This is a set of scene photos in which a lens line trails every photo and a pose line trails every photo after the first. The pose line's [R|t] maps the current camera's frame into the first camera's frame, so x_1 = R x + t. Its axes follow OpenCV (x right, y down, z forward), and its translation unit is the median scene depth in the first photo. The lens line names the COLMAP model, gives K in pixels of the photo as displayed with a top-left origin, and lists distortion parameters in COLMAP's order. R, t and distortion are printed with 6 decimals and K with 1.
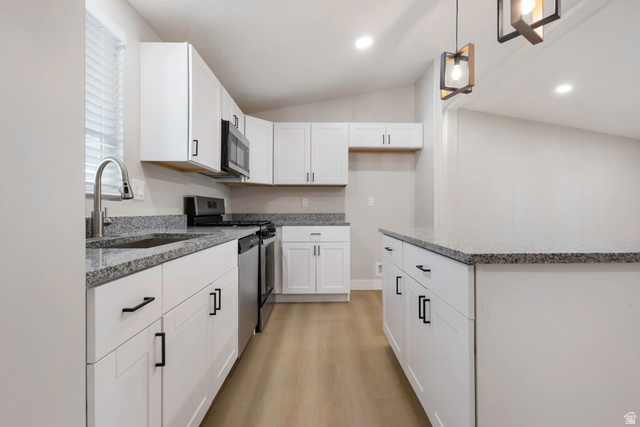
lens RADIAL K [[297.6, 0, 318.6], [0, 297.6, 210.8], [0, 0, 1]] dist [0.002050, 0.000084]
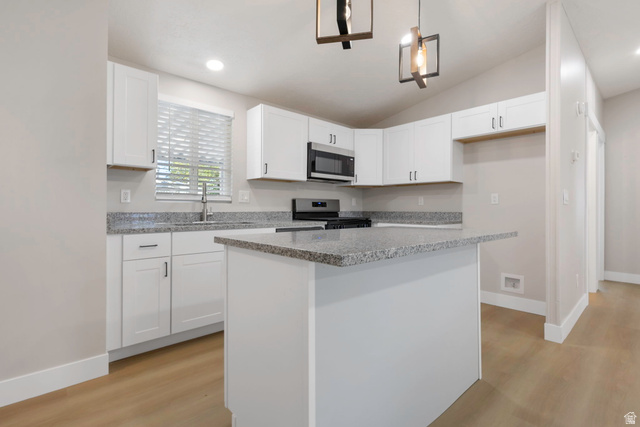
lens RADIAL K [[297.6, 0, 318.6], [0, 297.6, 210.8], [0, 0, 1]] dist [0.002050, 0.000084]
pose [[0.668015, 0.007357, -0.744112, 0.509750], [-0.003535, 0.999971, 0.006714, -0.000724], [0.744140, -0.001855, 0.668022, 0.087164]]
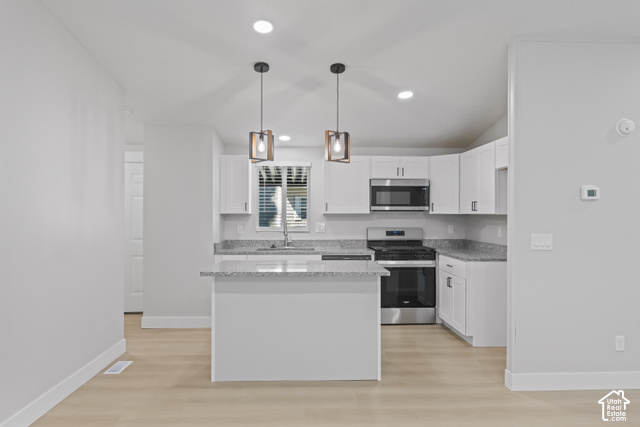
lens RADIAL K [[400.9, 0, 320.0], [0, 400.9, 213.5], [0, 0, 1]] dist [-0.000466, -0.000176]
pose [[0.054379, -0.003805, -0.998513, 1.202123], [-0.000396, 0.999993, -0.003832, -0.084762], [0.998520, 0.000604, 0.054377, 0.440558]]
